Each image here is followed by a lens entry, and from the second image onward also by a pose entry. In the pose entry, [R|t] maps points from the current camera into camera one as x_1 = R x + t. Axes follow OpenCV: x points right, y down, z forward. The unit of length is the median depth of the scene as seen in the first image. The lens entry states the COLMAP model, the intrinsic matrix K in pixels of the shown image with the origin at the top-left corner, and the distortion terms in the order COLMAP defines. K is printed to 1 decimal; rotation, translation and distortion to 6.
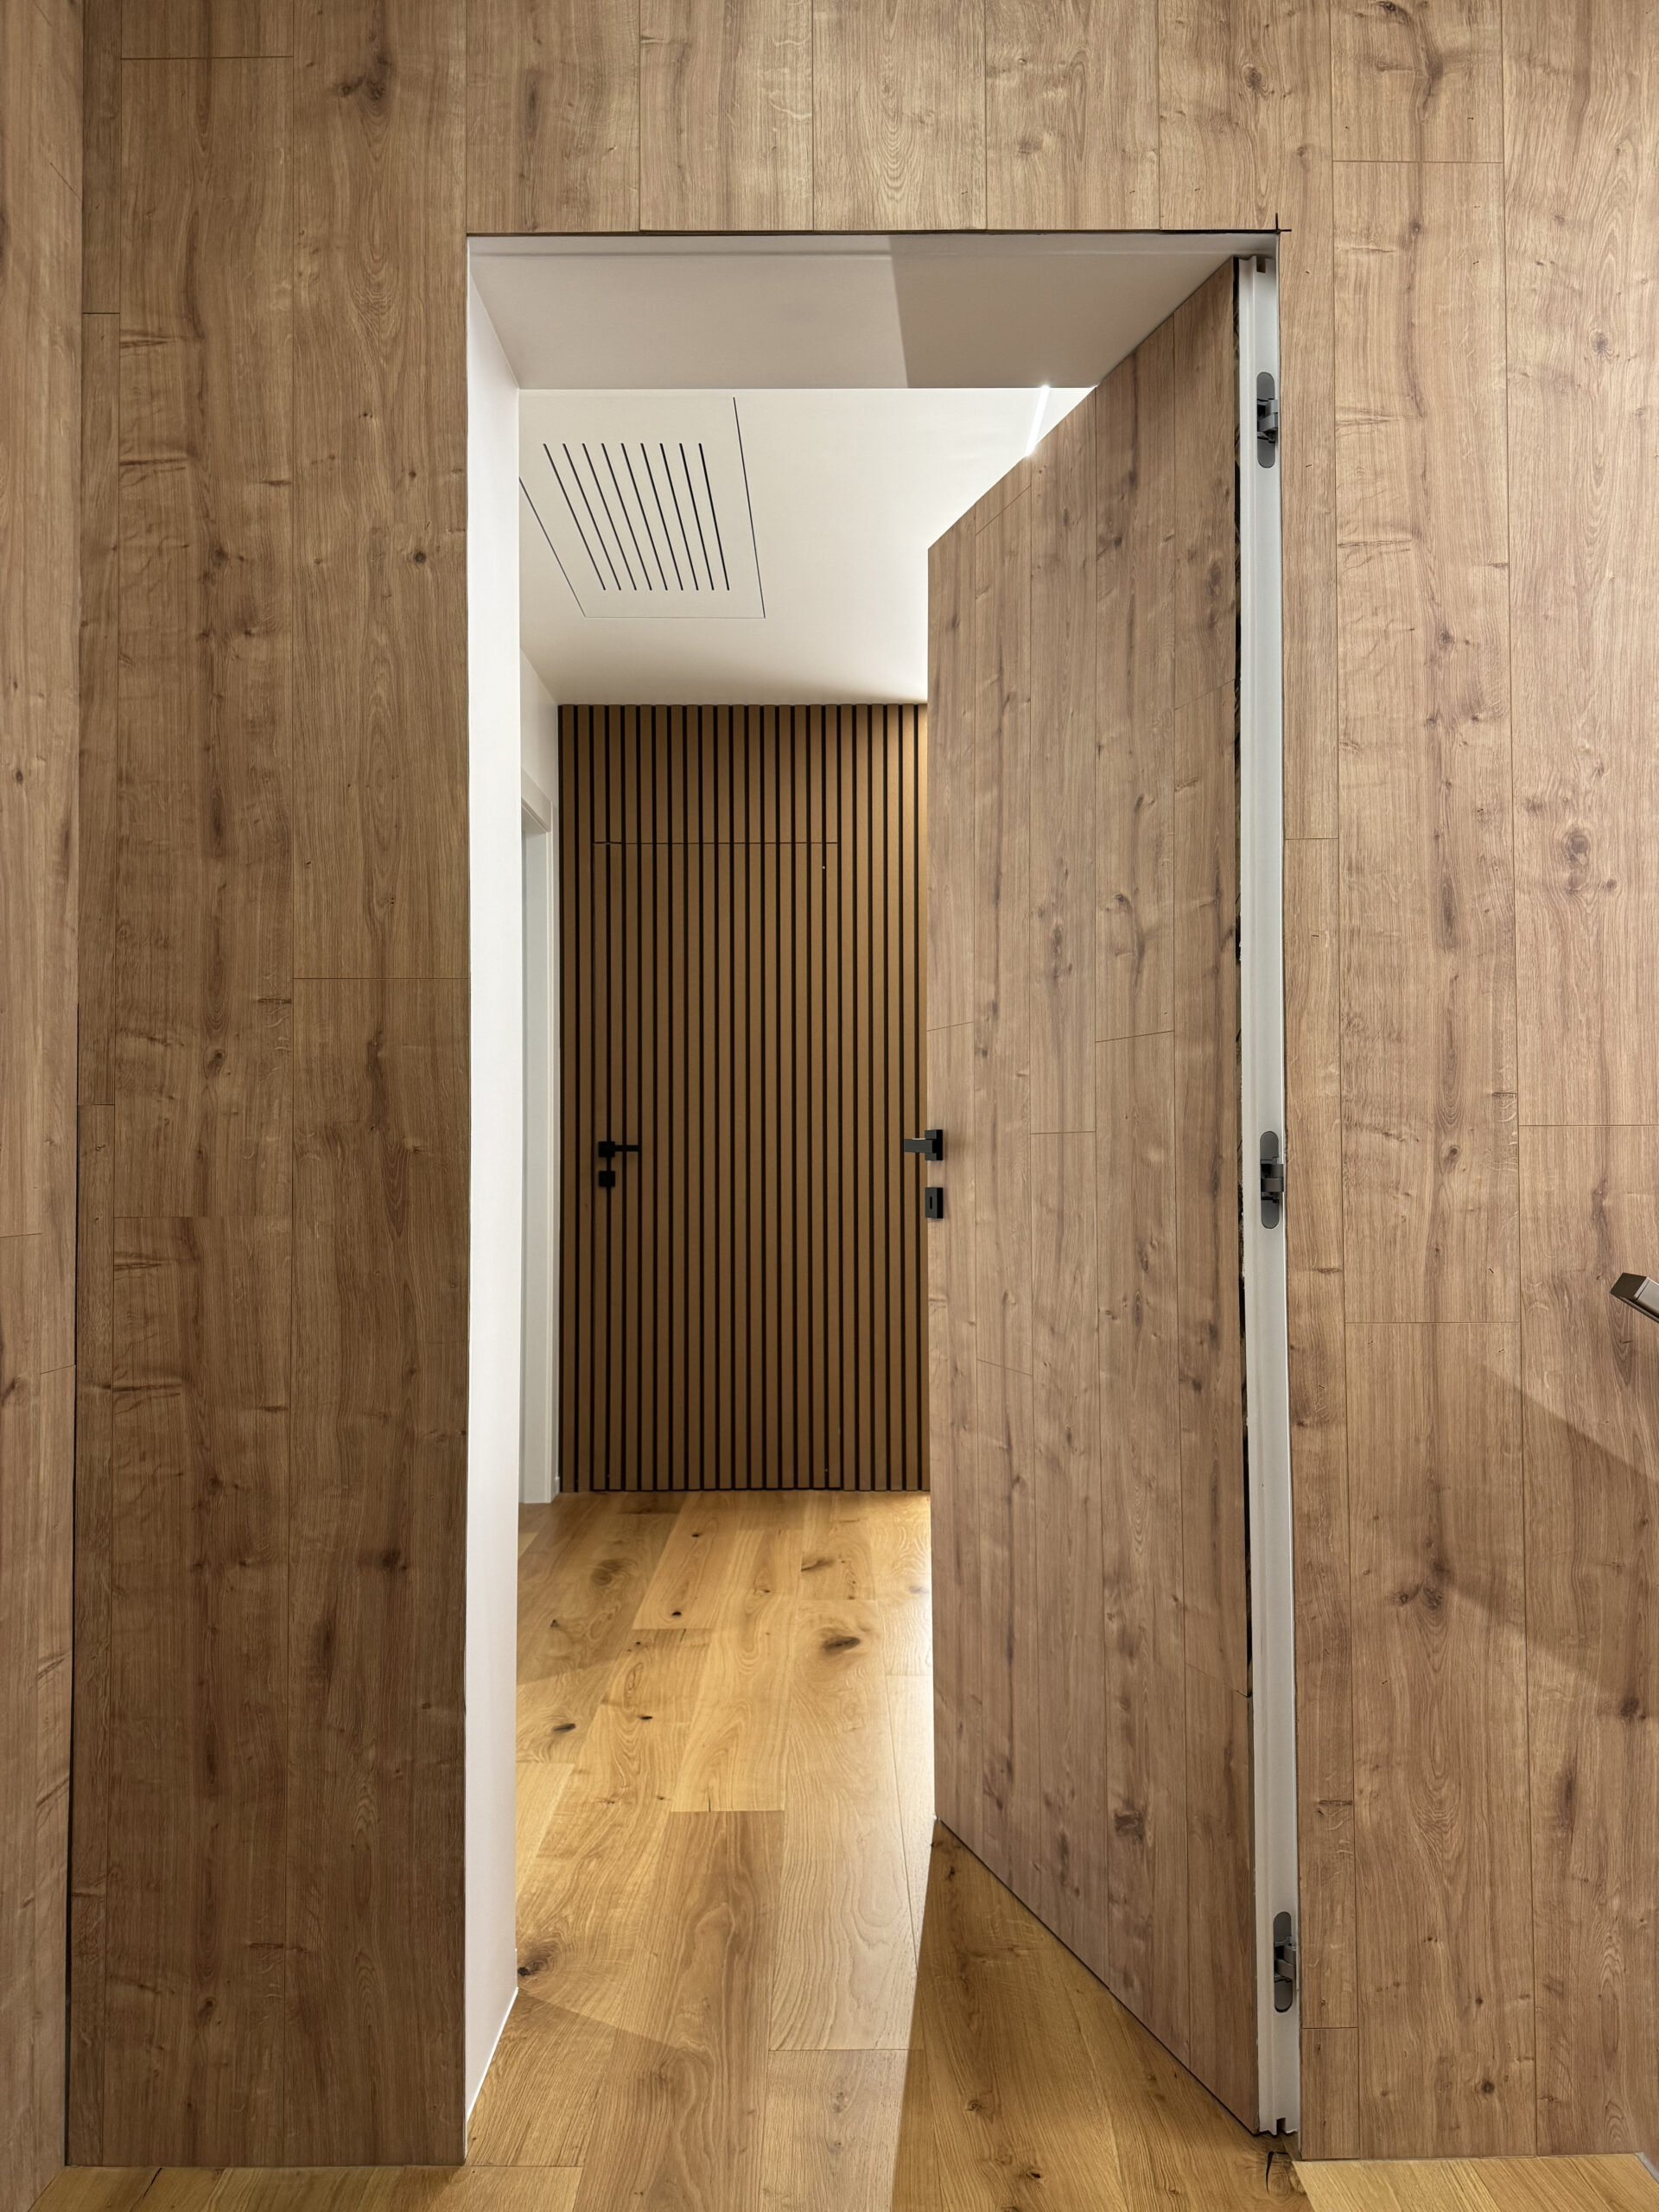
lens RADIAL K [[1588.7, 0, 836.2], [0, 1588.7, 1095.7], [0, 0, 1]] dist [0.020662, -0.021927]
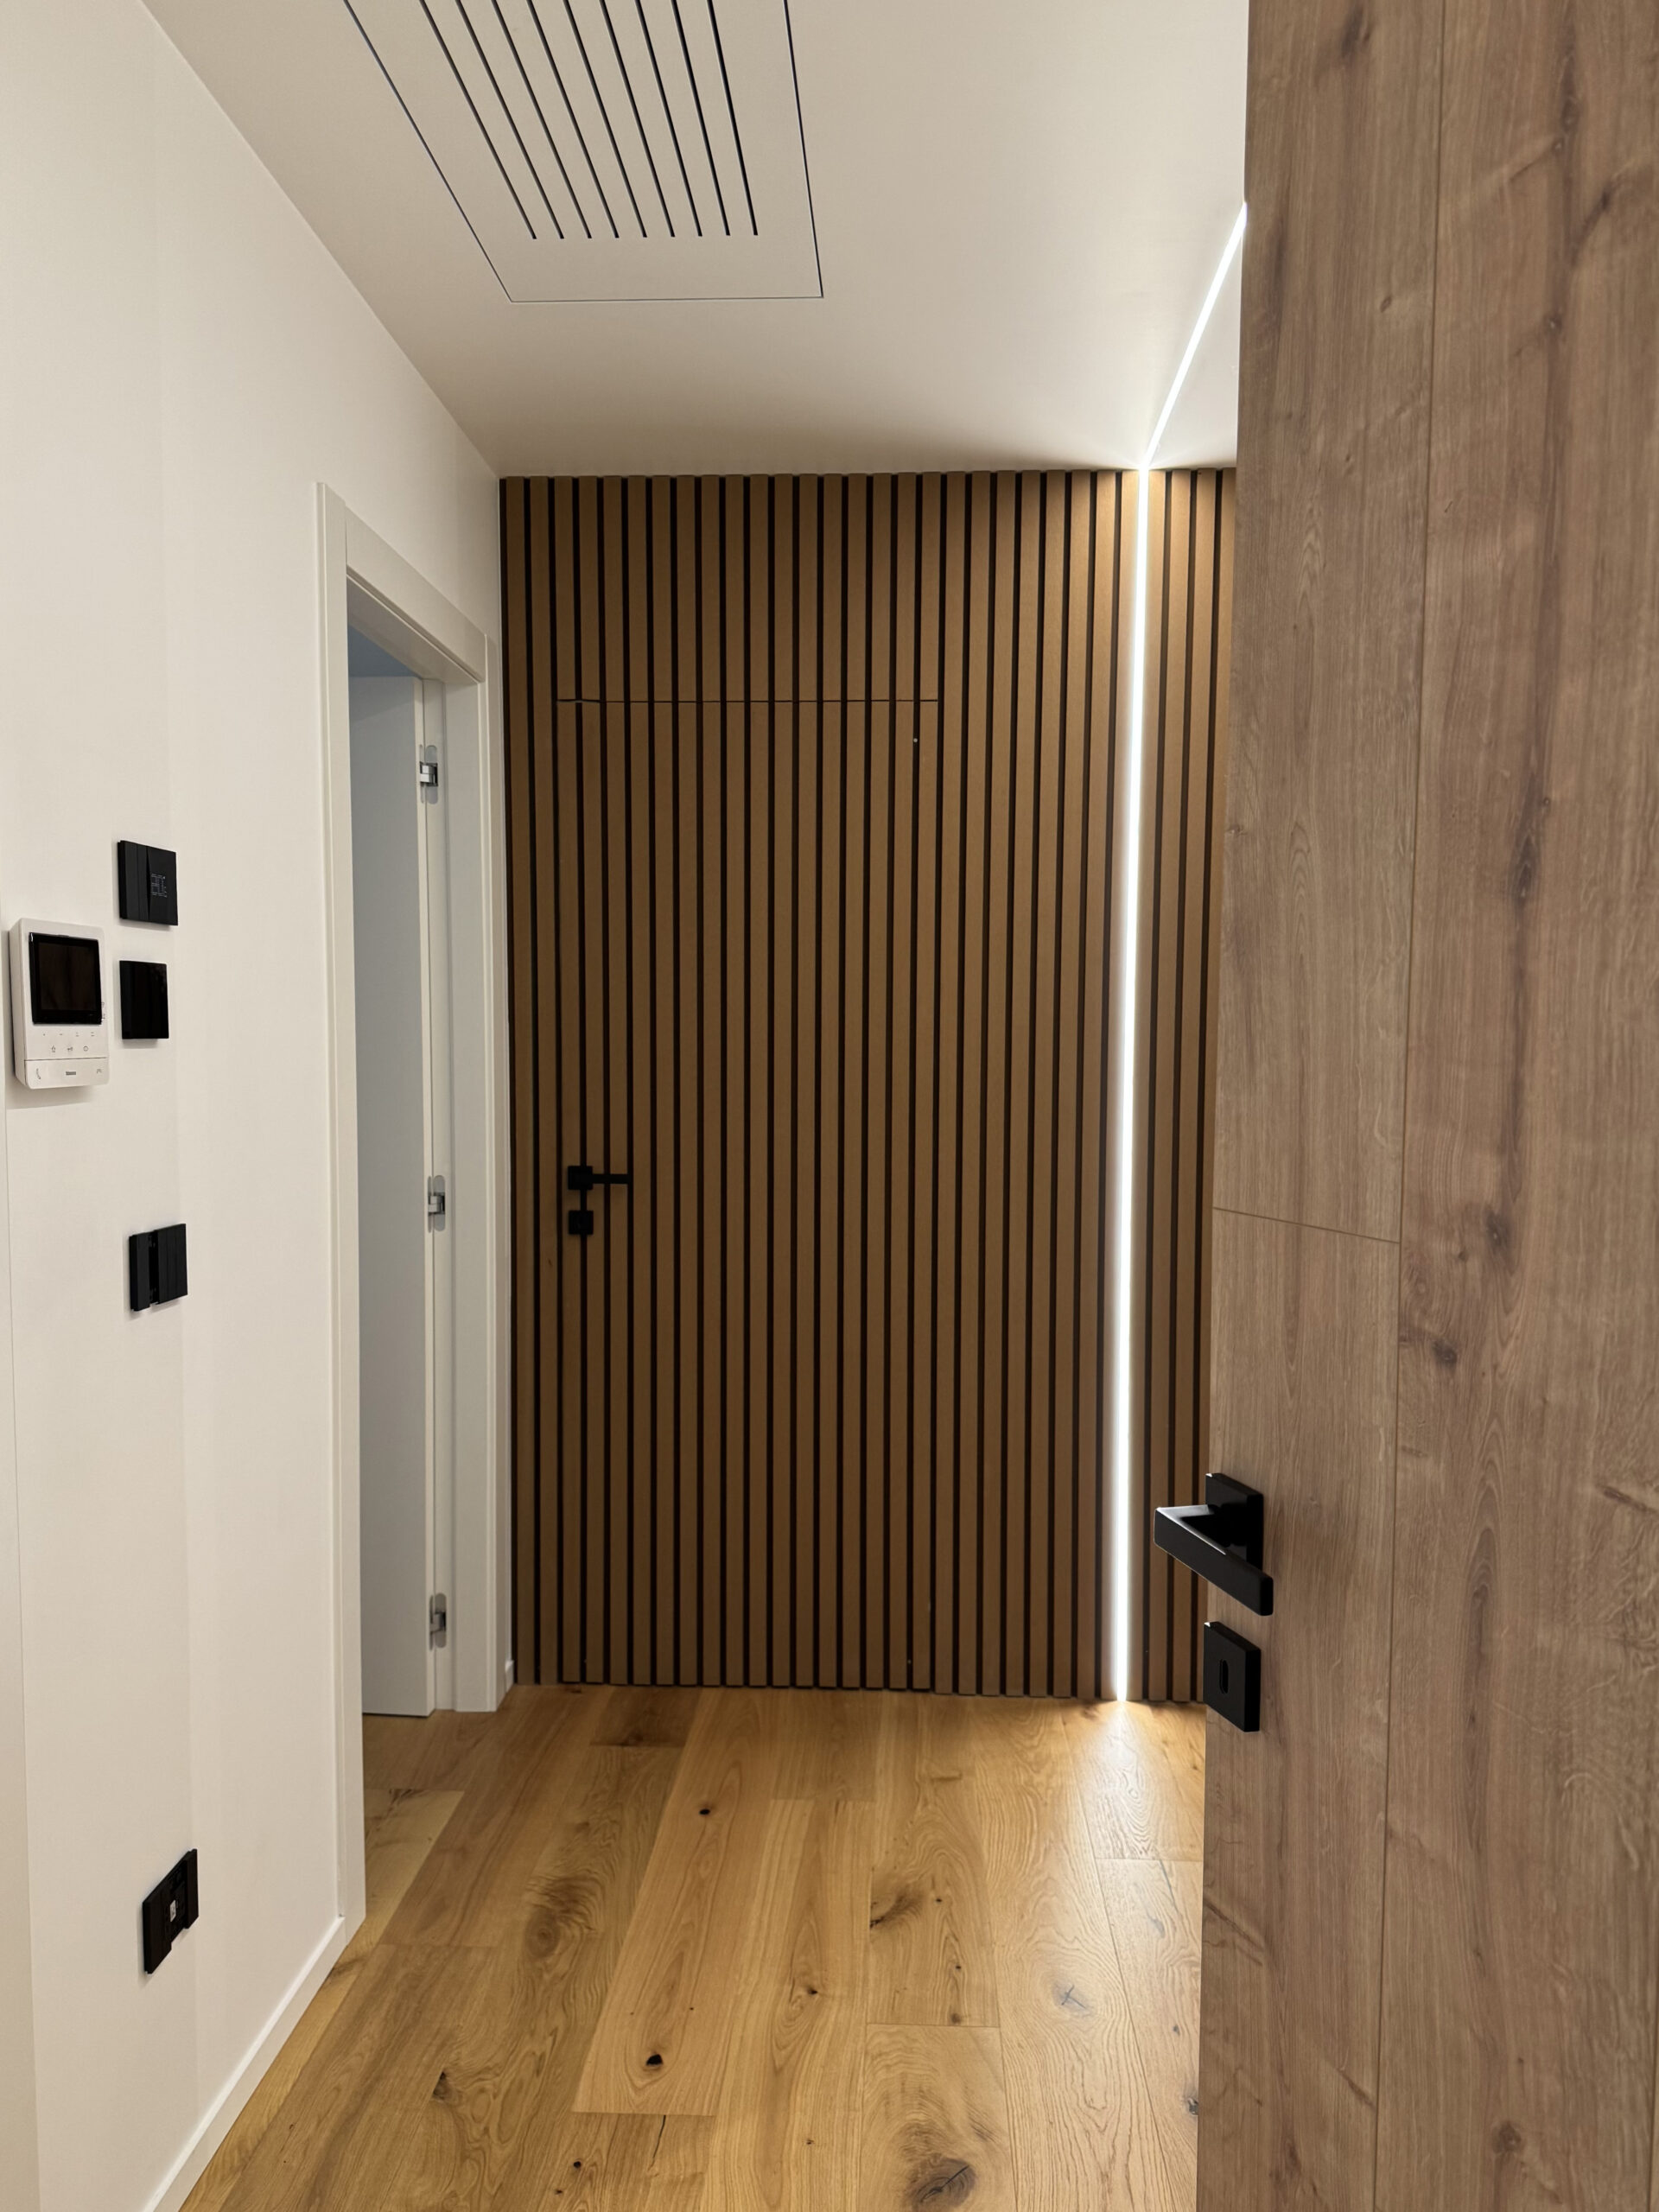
lens RADIAL K [[1704.8, 0, 826.7], [0, 1704.8, 1154.0], [0, 0, 1]] dist [0.058933, -0.134401]
pose [[0.998729, 0.011959, -0.048961, -0.008390], [-0.006935, 0.994809, 0.101523, -0.050363], [0.049921, -0.101054, 0.993628, 0.315556]]
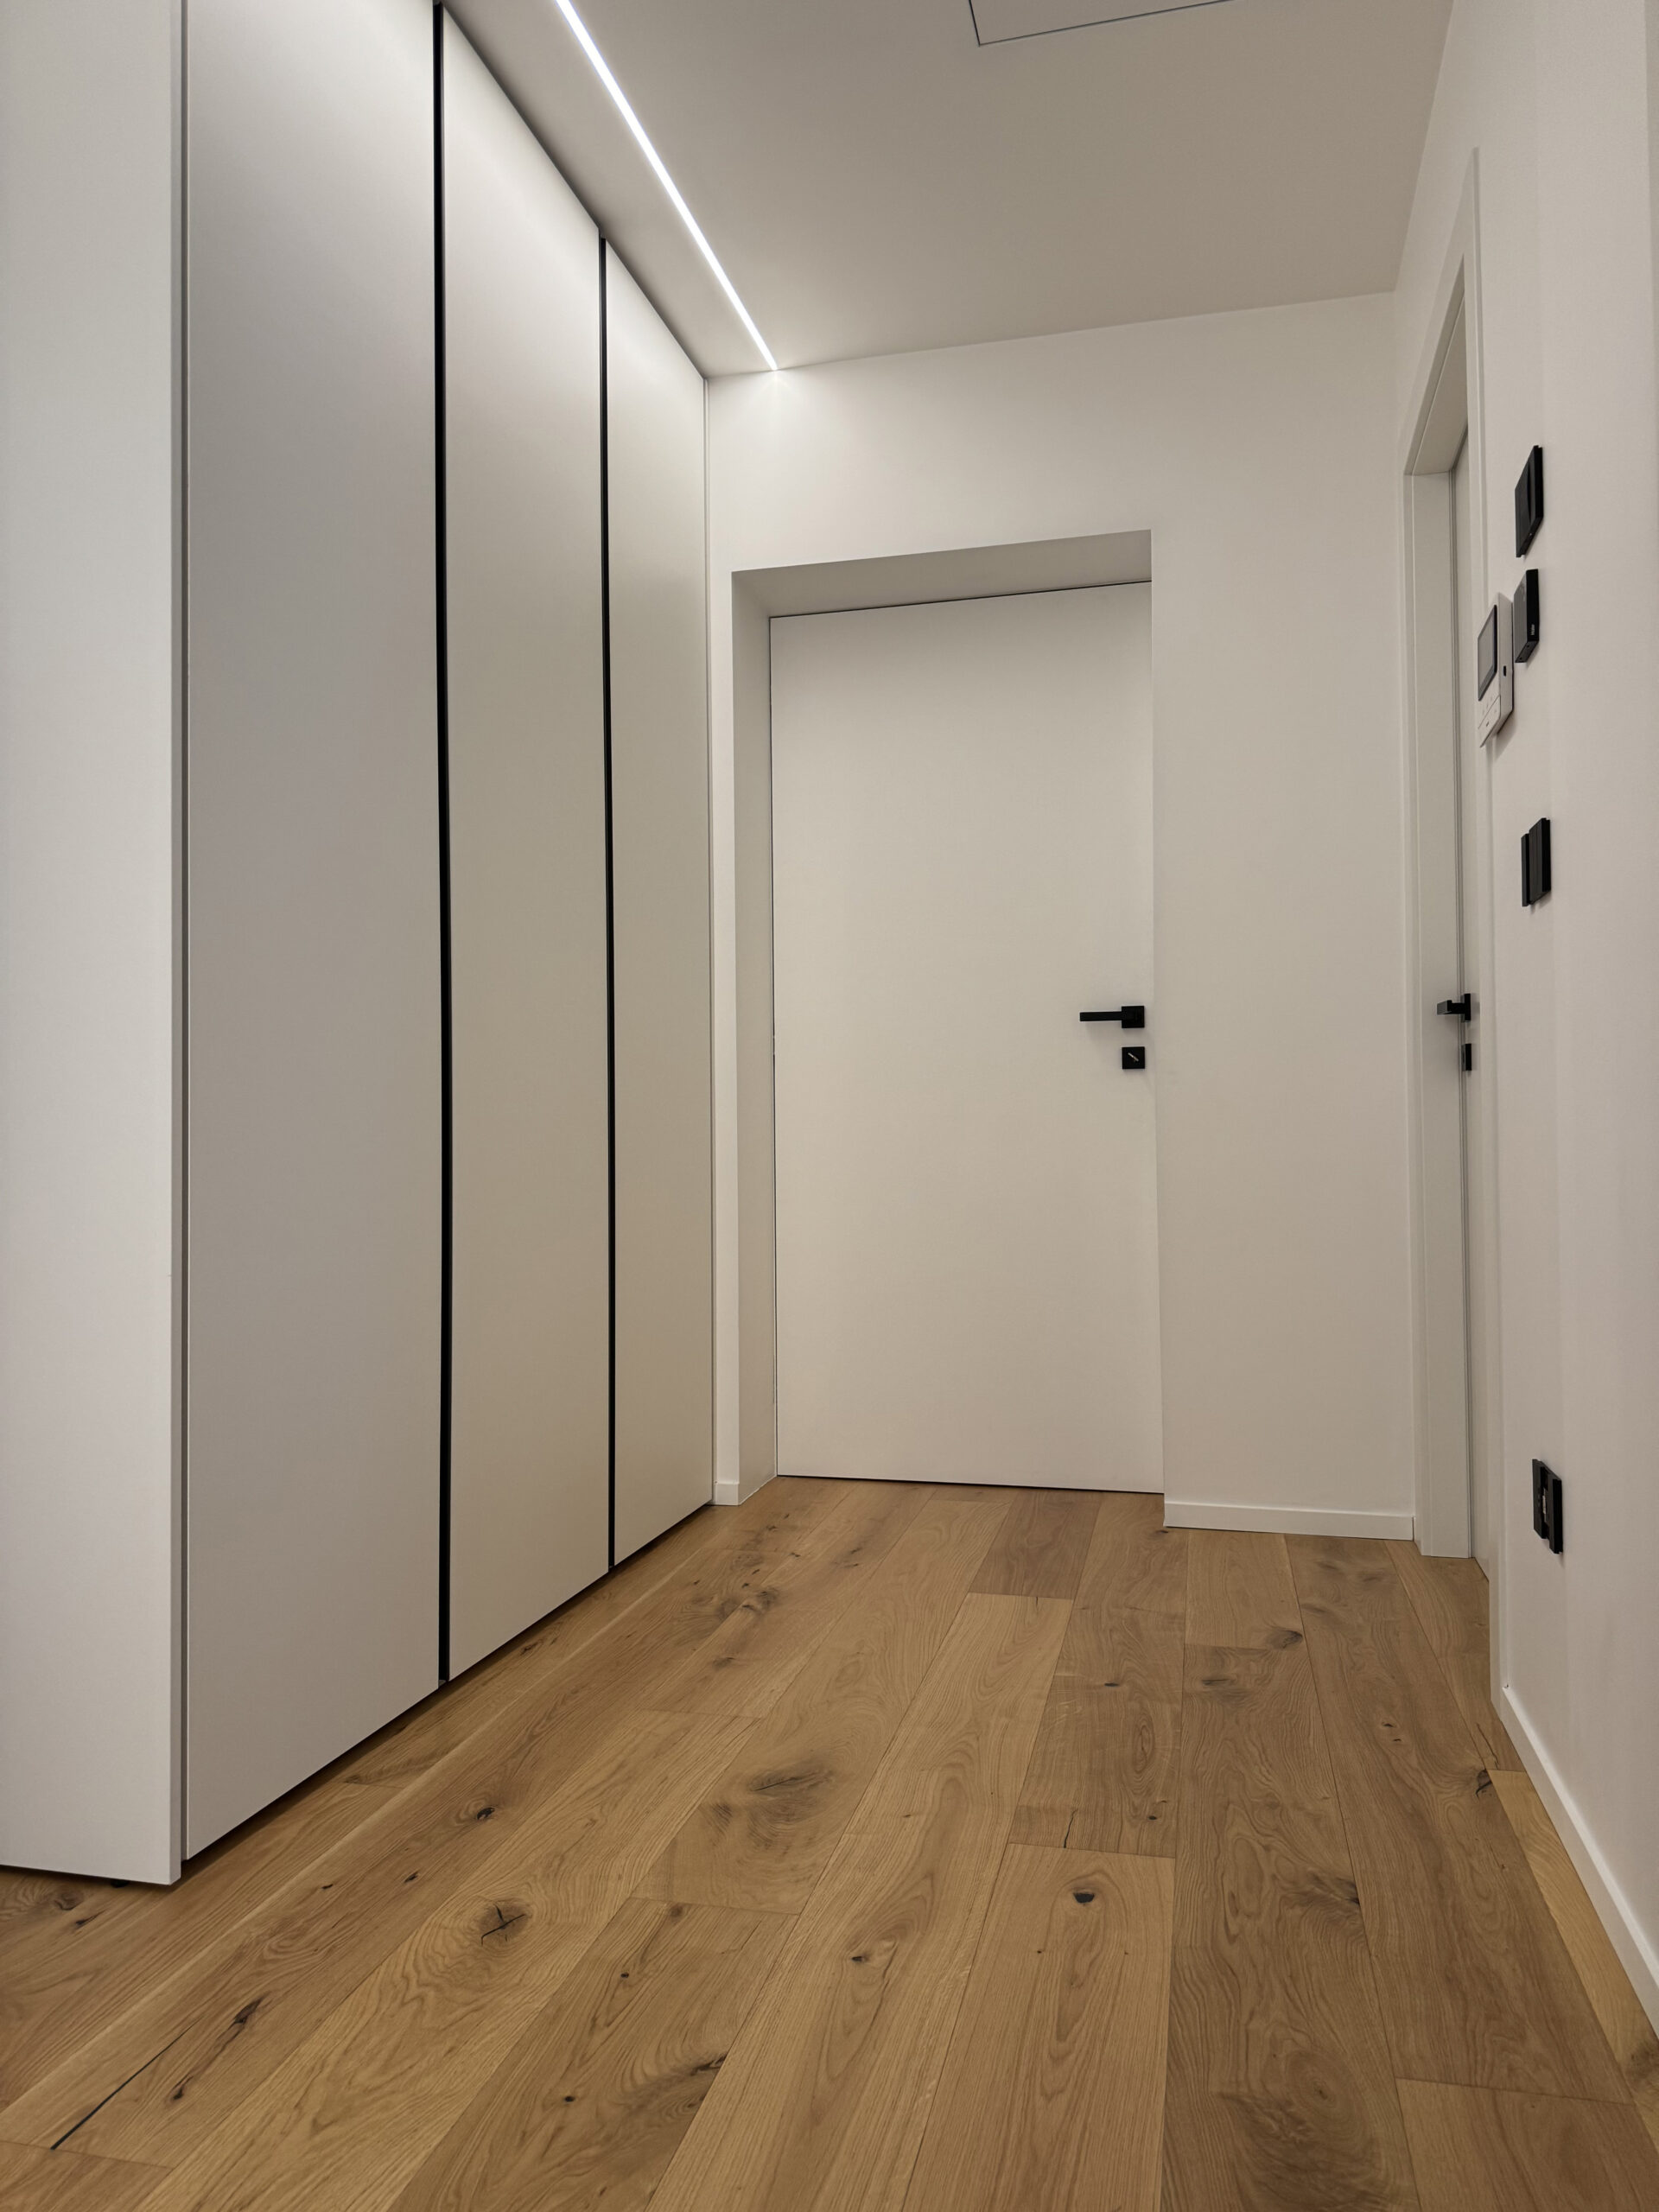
lens RADIAL K [[1588.7, 0, 836.2], [0, 1588.7, 1095.7], [0, 0, 1]] dist [0.020662, -0.021927]
pose [[-0.973546, 0.020945, 0.227528, -0.105411], [0.006913, 0.998034, -0.062296, 0.095815], [-0.228386, -0.059075, -0.971777, 1.111109]]
